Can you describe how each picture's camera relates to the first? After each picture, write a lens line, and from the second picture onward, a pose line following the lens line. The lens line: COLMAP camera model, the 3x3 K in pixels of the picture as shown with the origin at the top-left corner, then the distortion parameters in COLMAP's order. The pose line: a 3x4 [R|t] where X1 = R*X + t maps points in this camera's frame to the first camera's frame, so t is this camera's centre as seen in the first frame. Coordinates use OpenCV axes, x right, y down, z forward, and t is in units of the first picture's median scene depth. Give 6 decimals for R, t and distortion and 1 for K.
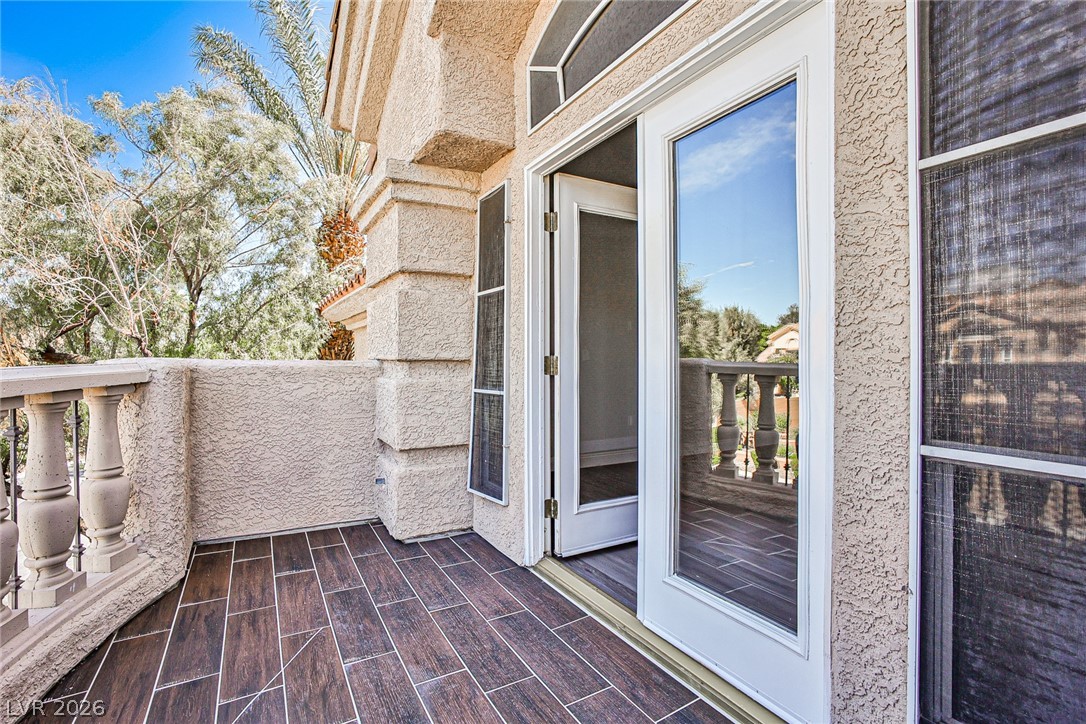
lens RADIAL K [[498.9, 0, 531.2], [0, 498.9, 362.4], [0, 0, 1]] dist [-0.037341, 0.016723]
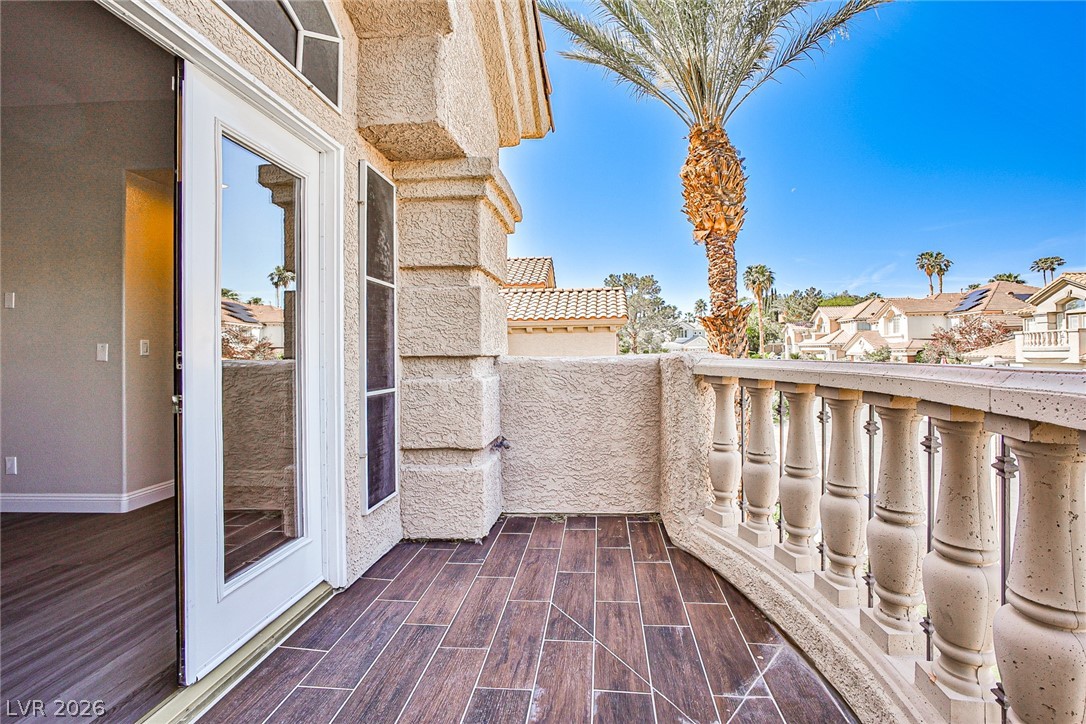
lens RADIAL K [[478.2, 0, 541.0], [0, 478.2, 349.6], [0, 0, 1]] dist [-0.016797, 0.000118]
pose [[-0.801718, 0.015545, 0.597501, -0.786011], [0.017835, 0.999839, -0.002082, -0.011264], [-0.597437, 0.008987, -0.801866, 1.421114]]
